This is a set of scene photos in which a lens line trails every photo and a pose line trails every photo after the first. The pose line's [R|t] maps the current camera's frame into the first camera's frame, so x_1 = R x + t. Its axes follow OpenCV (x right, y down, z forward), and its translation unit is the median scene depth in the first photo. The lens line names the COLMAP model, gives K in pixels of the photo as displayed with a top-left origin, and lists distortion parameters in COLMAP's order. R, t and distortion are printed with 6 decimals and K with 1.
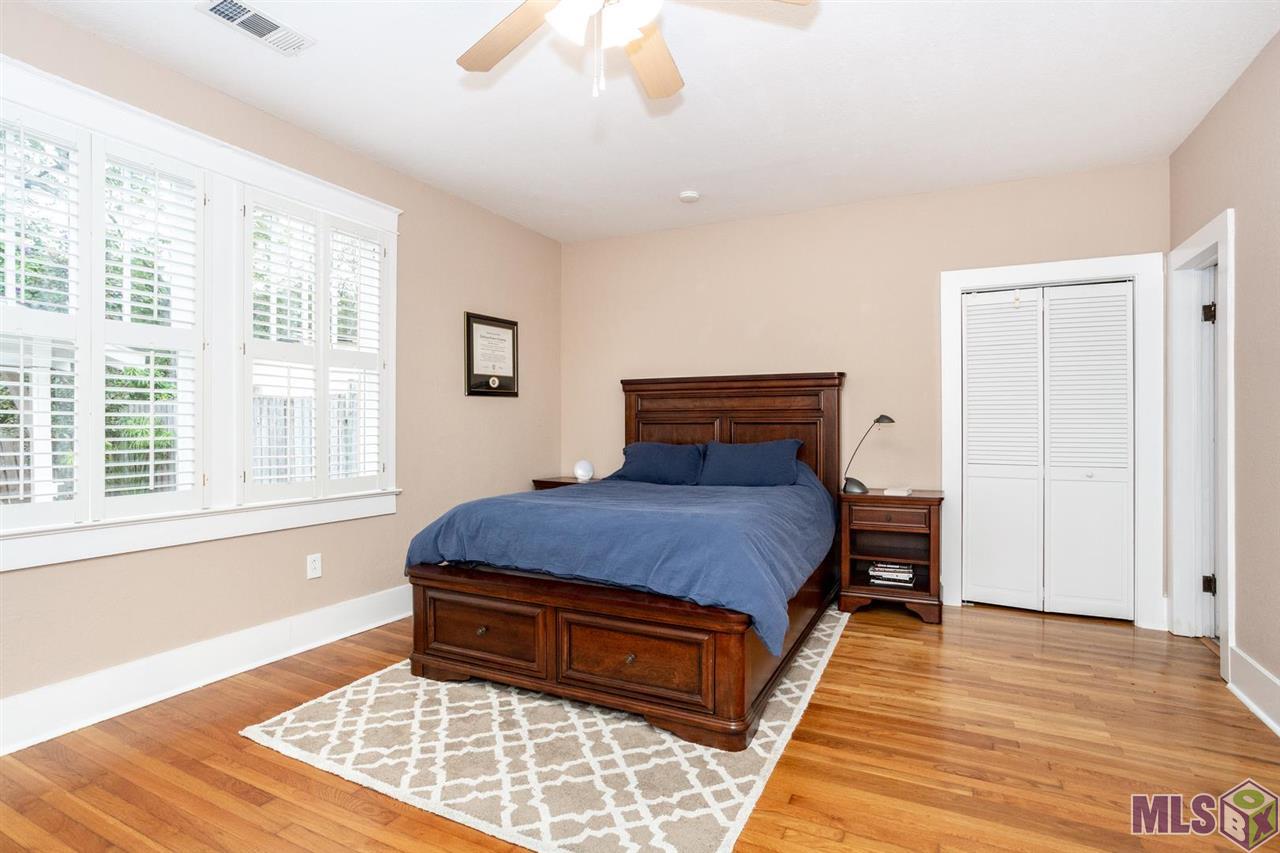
lens RADIAL K [[642.9, 0, 644.9], [0, 642.9, 427.1], [0, 0, 1]] dist [-0.042970, 0.021735]
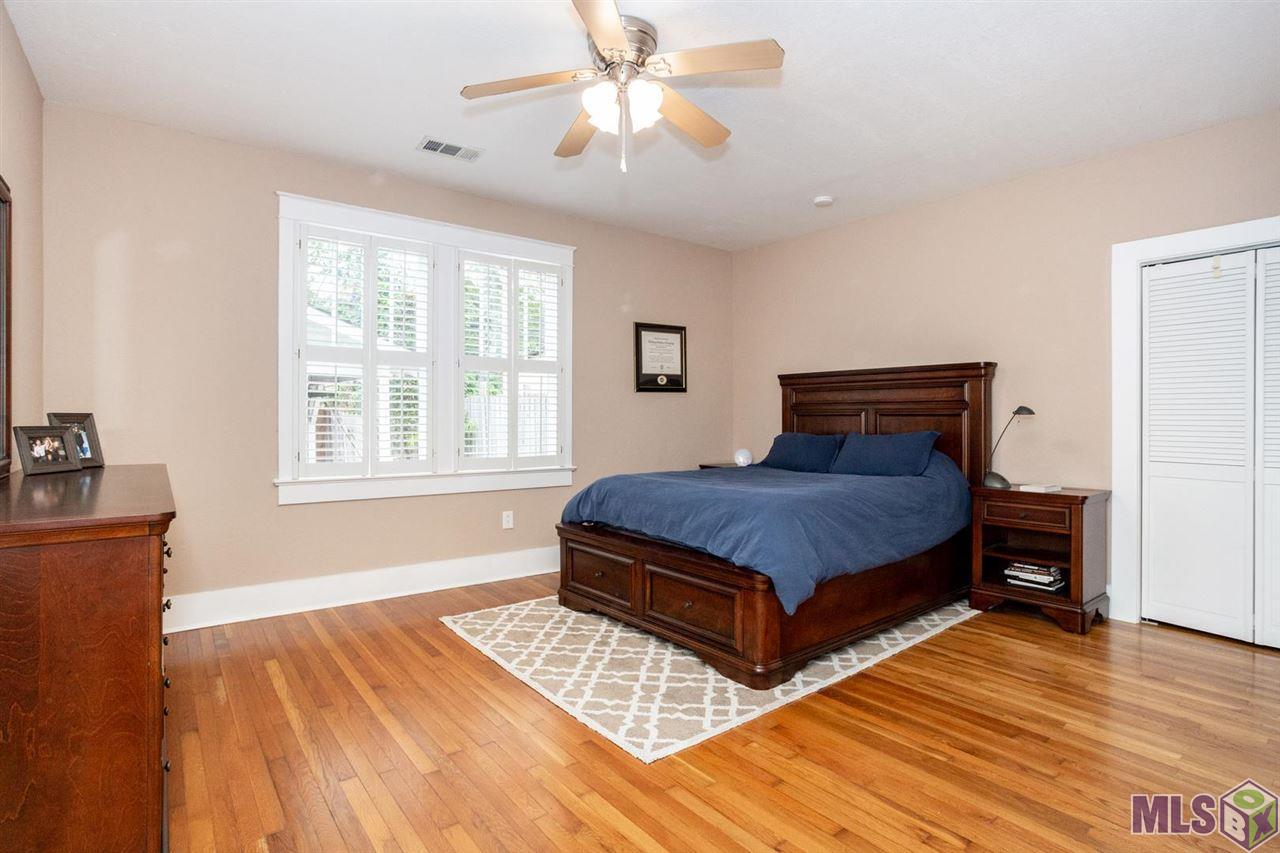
lens RADIAL K [[642.9, 0, 608.5], [0, 642.9, 422.0], [0, 0, 1]] dist [-0.042970, 0.021735]
pose [[0.891960, 0.004973, -0.452086, 0.333130], [-0.002936, 0.999982, 0.005208, 0.001636], [0.452104, -0.003318, 0.891959, -0.147017]]
